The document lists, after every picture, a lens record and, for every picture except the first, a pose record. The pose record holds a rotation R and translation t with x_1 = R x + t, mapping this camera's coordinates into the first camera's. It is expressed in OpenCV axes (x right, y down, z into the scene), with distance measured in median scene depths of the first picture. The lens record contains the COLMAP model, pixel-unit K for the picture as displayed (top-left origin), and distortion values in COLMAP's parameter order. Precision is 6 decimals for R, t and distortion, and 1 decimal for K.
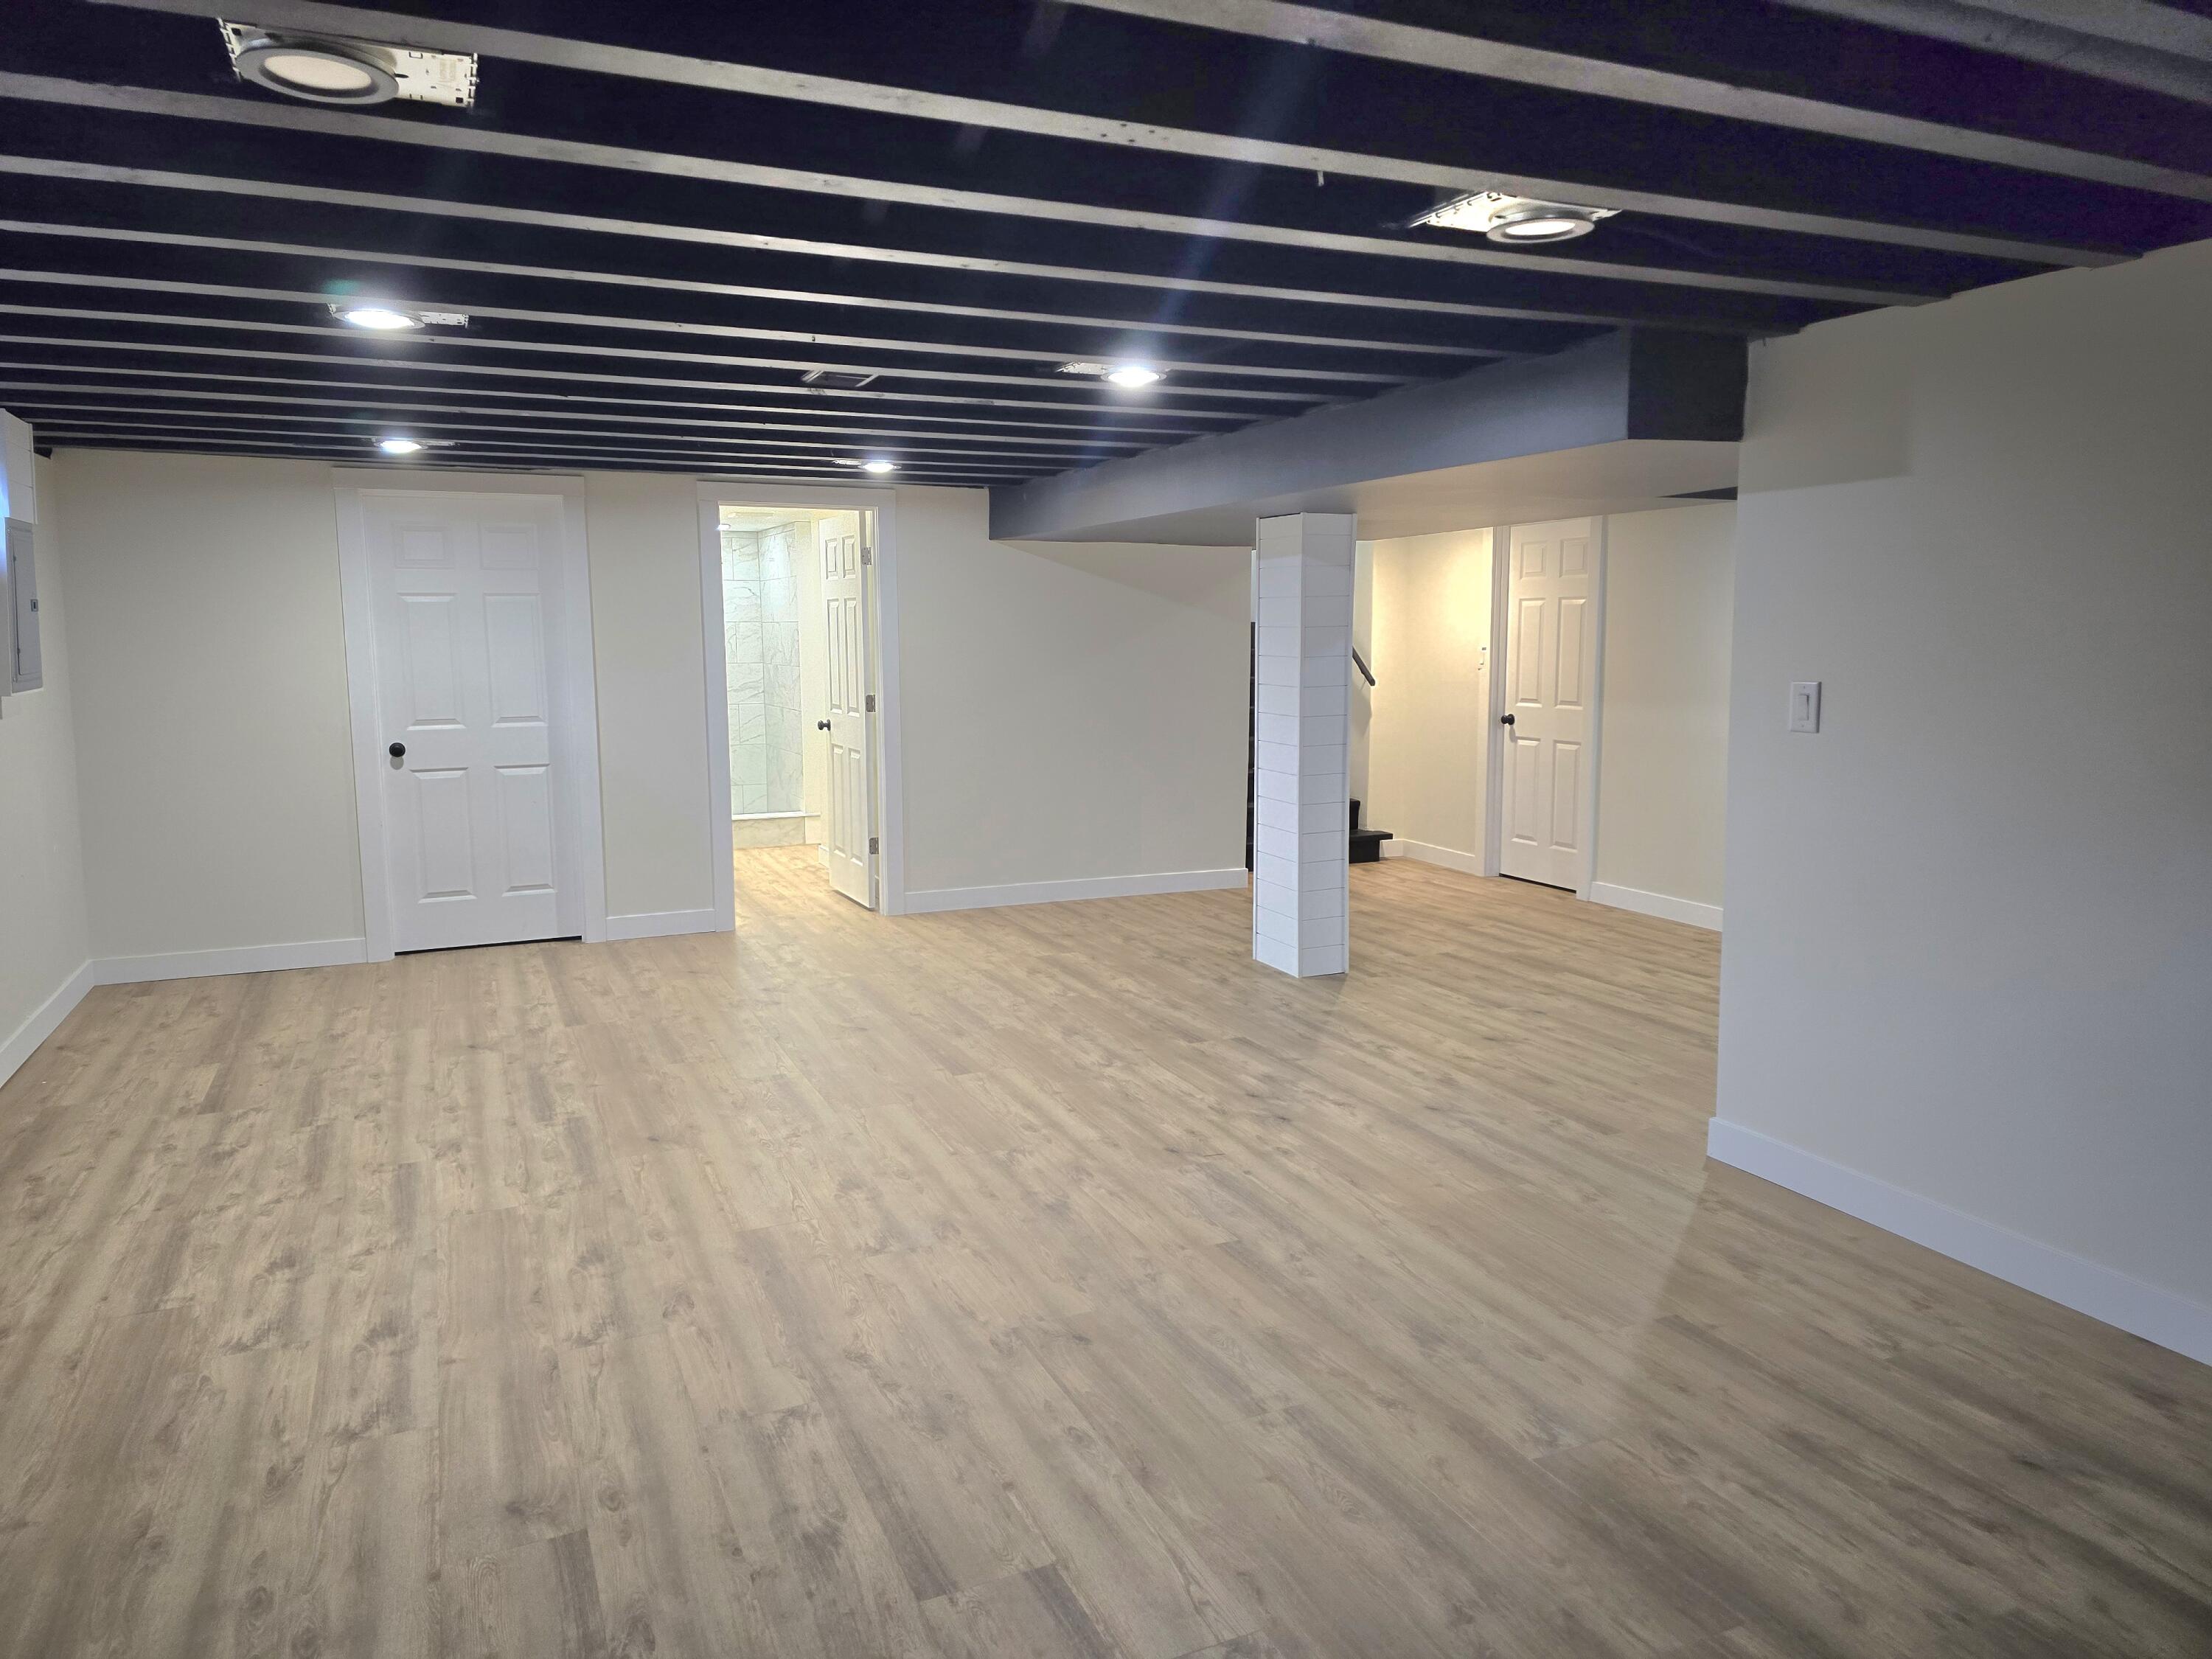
lens RADIAL K [[1484.5, 0, 1109.0], [0, 1484.5, 810.9], [0, 0, 1]] dist [0.052947, -0.043089]
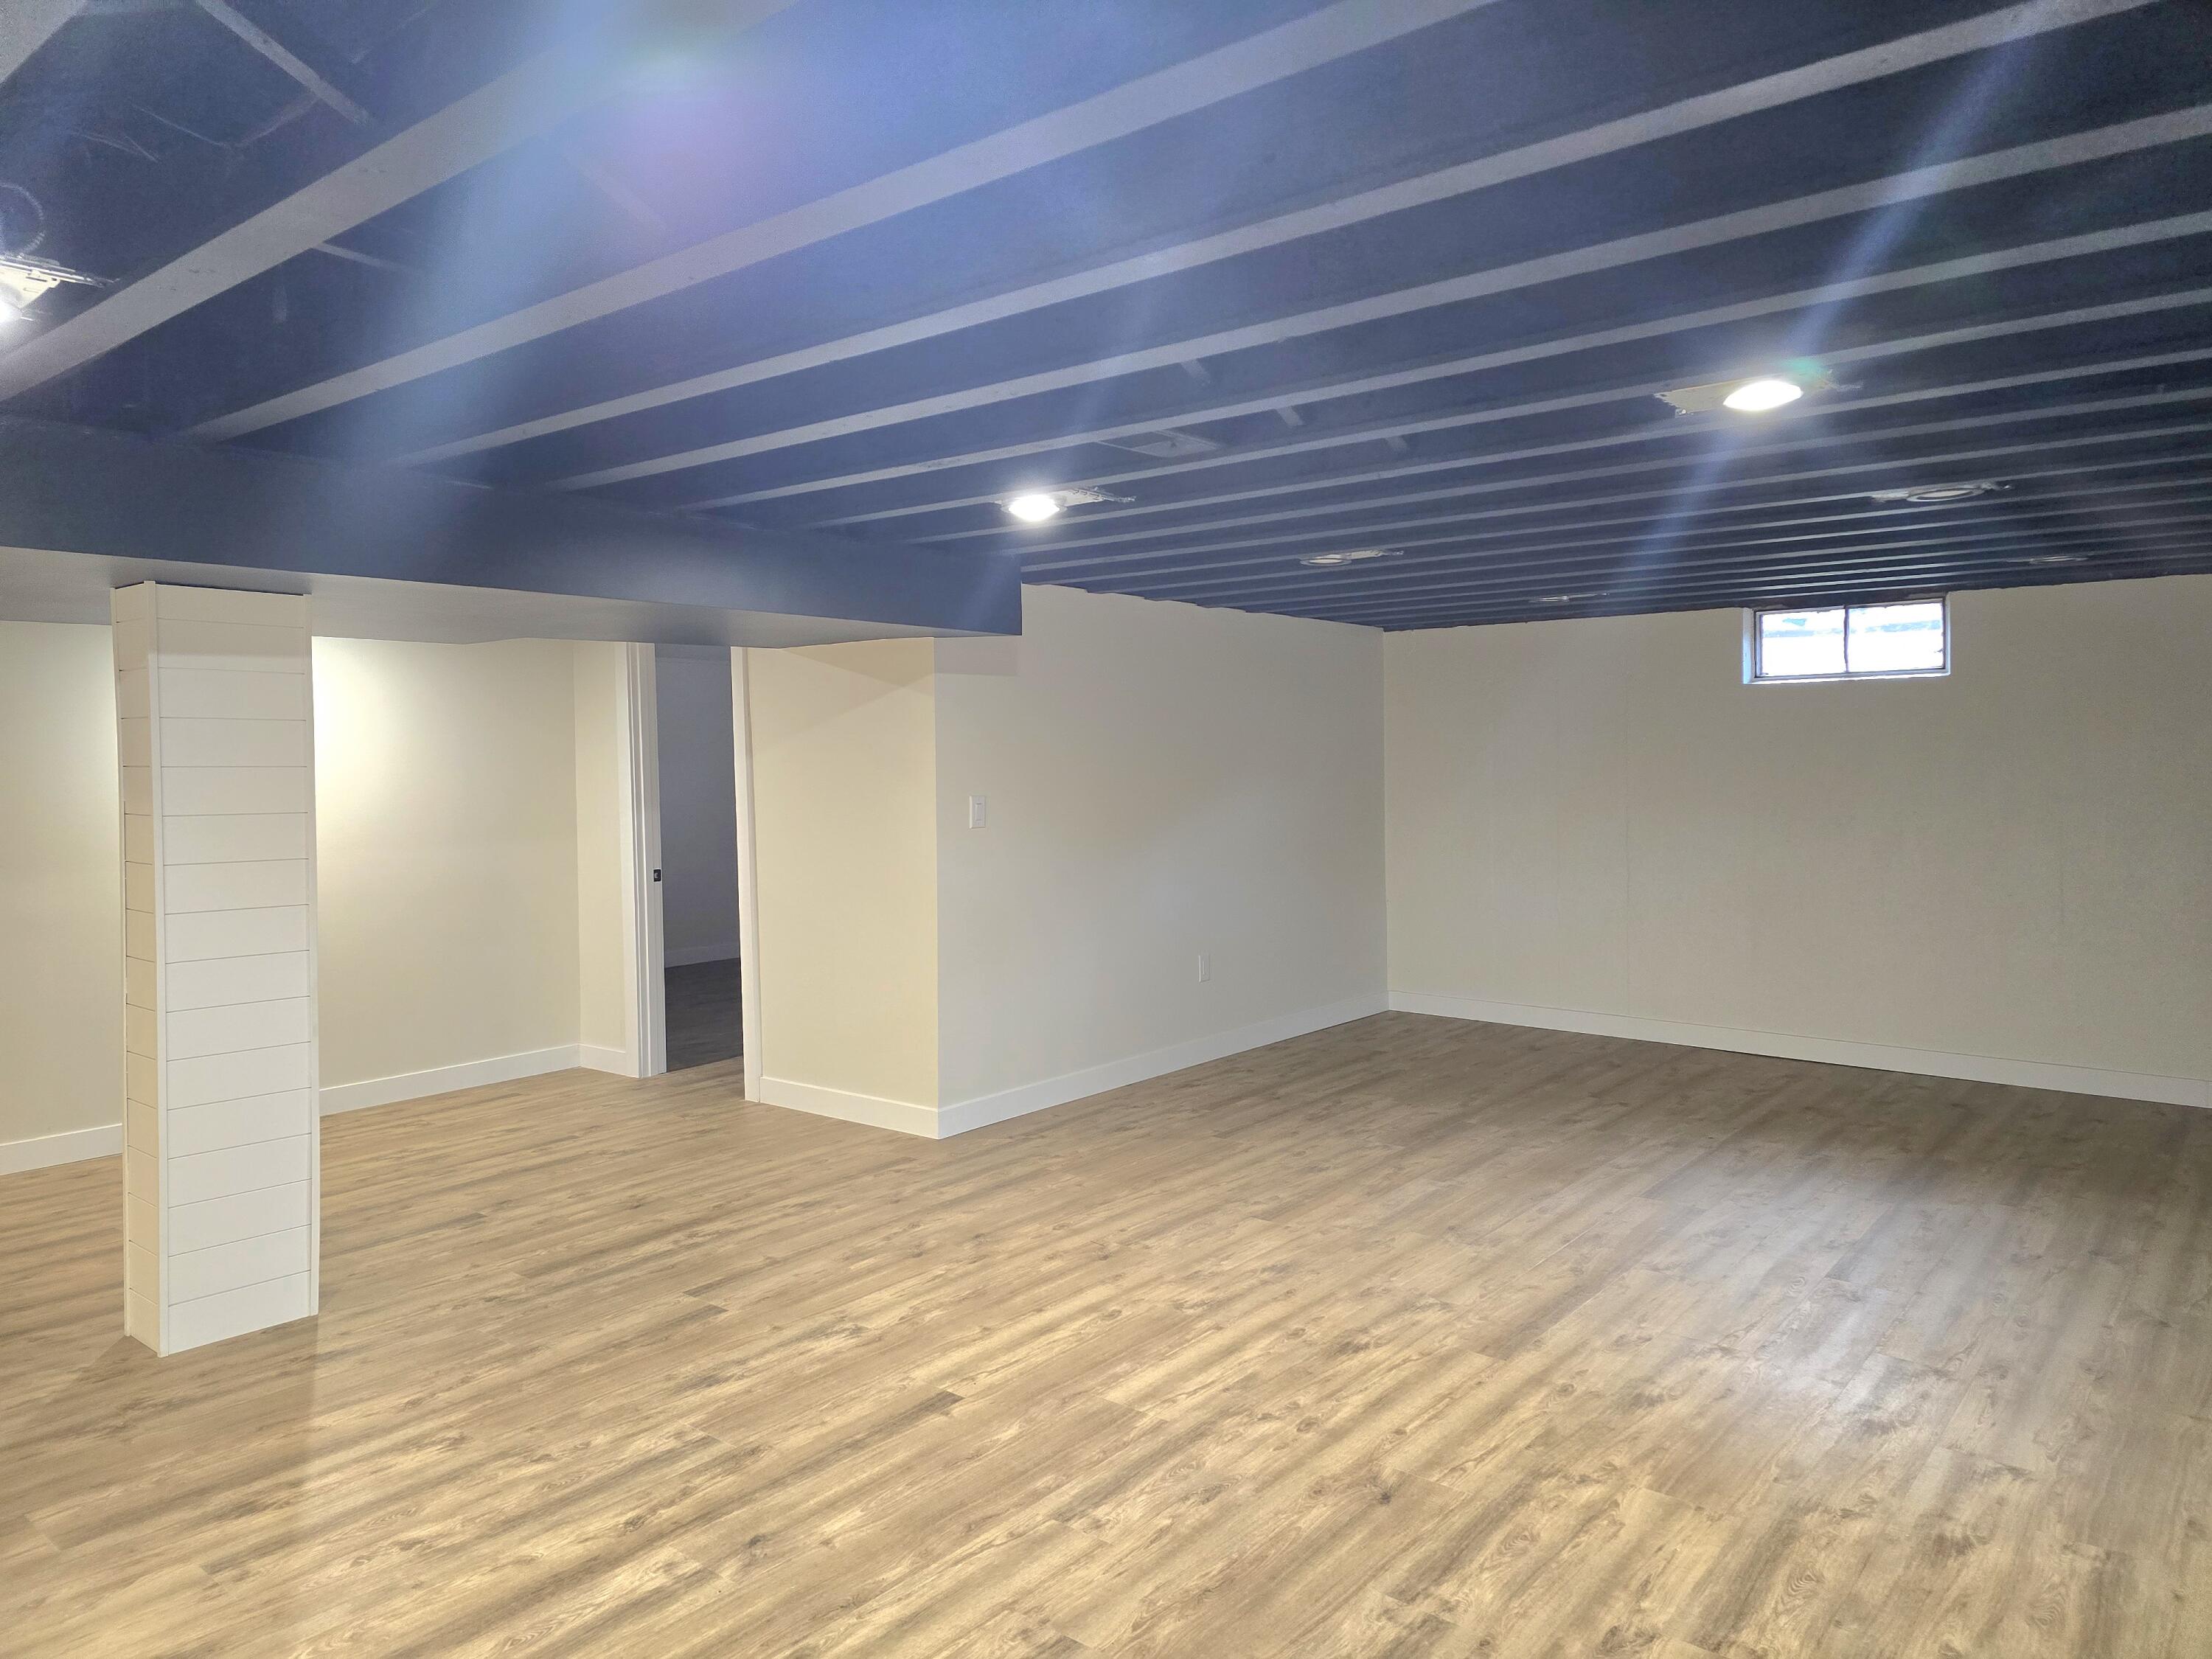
lens RADIAL K [[1484.5, 0, 1109.0], [0, 1484.5, 810.9], [0, 0, 1]] dist [0.052947, -0.043089]
pose [[-0.447870, -0.027476, 0.893676, -0.914927], [0.125326, 0.987731, 0.093175, -0.181966], [-0.885271, 0.153731, -0.438932, 1.465925]]
